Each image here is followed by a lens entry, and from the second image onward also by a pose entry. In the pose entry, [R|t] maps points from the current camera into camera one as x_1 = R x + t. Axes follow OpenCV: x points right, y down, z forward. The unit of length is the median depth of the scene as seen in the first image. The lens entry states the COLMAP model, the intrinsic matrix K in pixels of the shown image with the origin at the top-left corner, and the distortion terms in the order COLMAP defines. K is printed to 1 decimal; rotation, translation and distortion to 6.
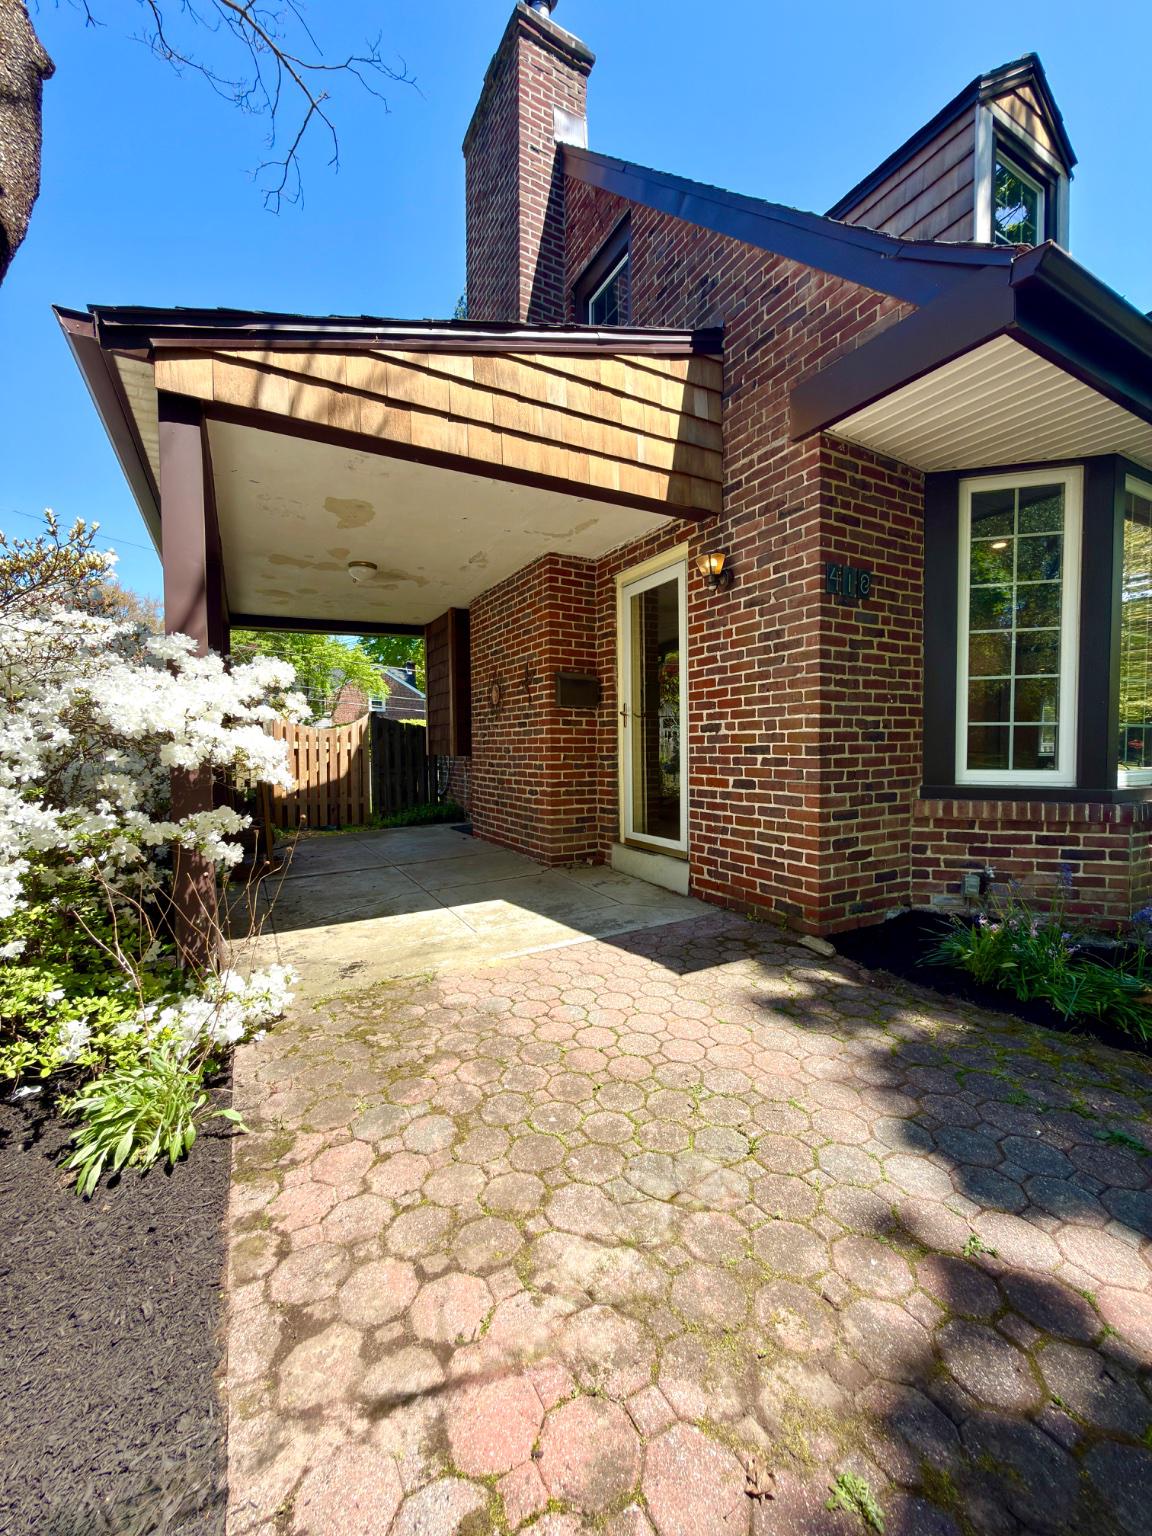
lens RADIAL K [[606.5, 0, 573.6], [0, 606.5, 770.2], [0, 0, 1]] dist [-0.001752, -0.000087]
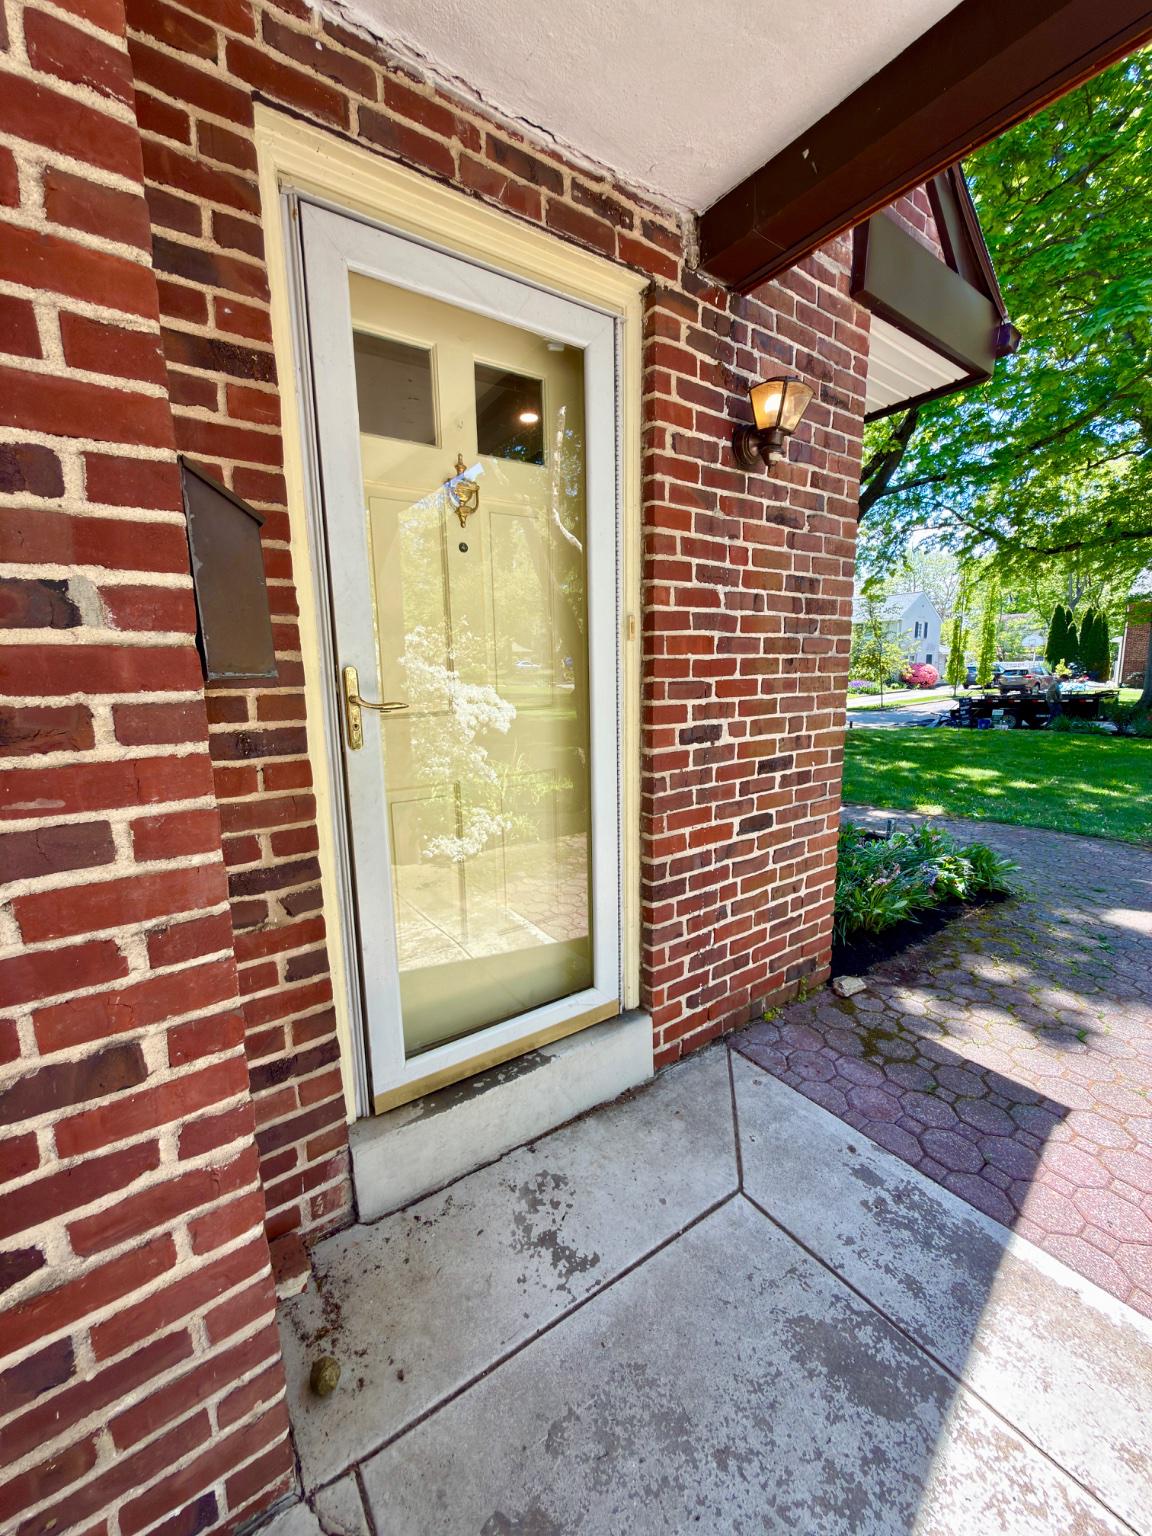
lens RADIAL K [[606.5, 0, 574.9], [0, 606.5, 769.9], [0, 0, 1]] dist [-0.001752, -0.000087]
pose [[-0.116326, -0.150202, 0.981788, -0.278085], [0.057201, 0.985845, 0.157600, -0.132737], [-0.991563, 0.074492, -0.106088, 1.217607]]
